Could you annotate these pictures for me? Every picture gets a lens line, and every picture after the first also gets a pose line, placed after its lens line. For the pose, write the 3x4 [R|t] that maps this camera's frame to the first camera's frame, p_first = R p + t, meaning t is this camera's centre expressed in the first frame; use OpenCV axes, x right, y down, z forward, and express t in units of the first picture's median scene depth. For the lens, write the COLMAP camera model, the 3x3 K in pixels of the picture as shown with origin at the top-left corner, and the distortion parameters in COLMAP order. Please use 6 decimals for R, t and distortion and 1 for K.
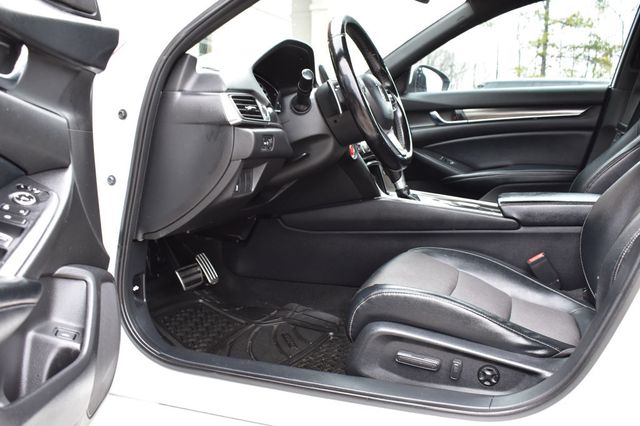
lens RADIAL K [[624.2, 0, 320.0], [0, 624.2, 213.0], [0, 0, 1]] dist [-0.089250, 0.006690]
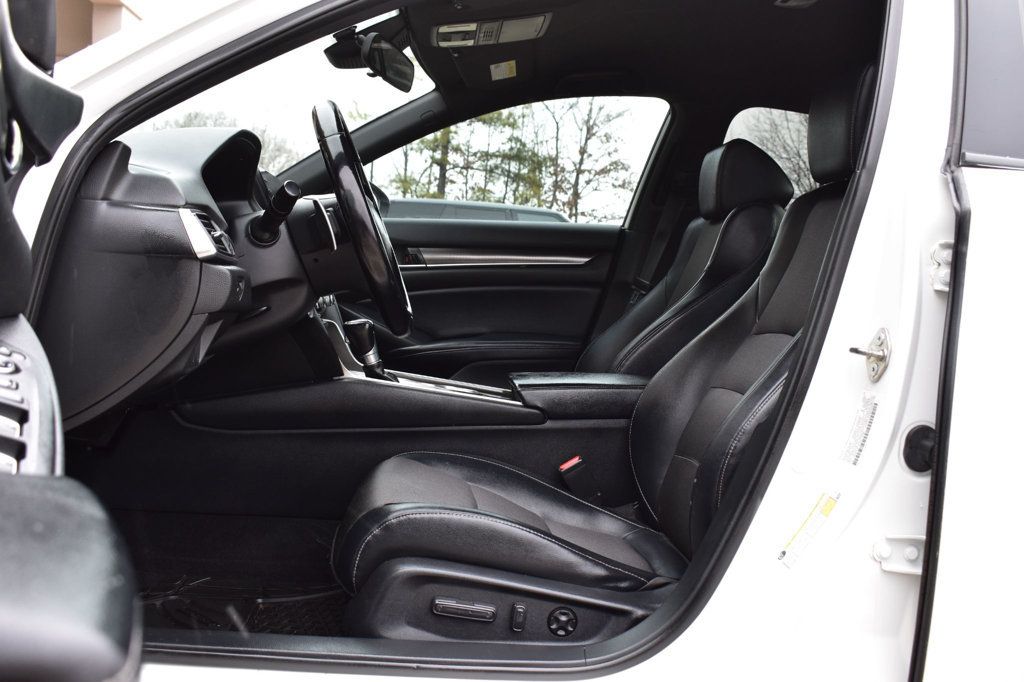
lens RADIAL K [[1029.9, 0, 512.0], [0, 1029.9, 341.0], [0, 0, 1]] dist [-0.076359, -0.004850]
pose [[0.914509, 0.023452, 0.403886, -0.230863], [0.004048, 0.997738, -0.067102, 0.013101], [-0.404546, 0.063001, 0.912345, -0.078110]]
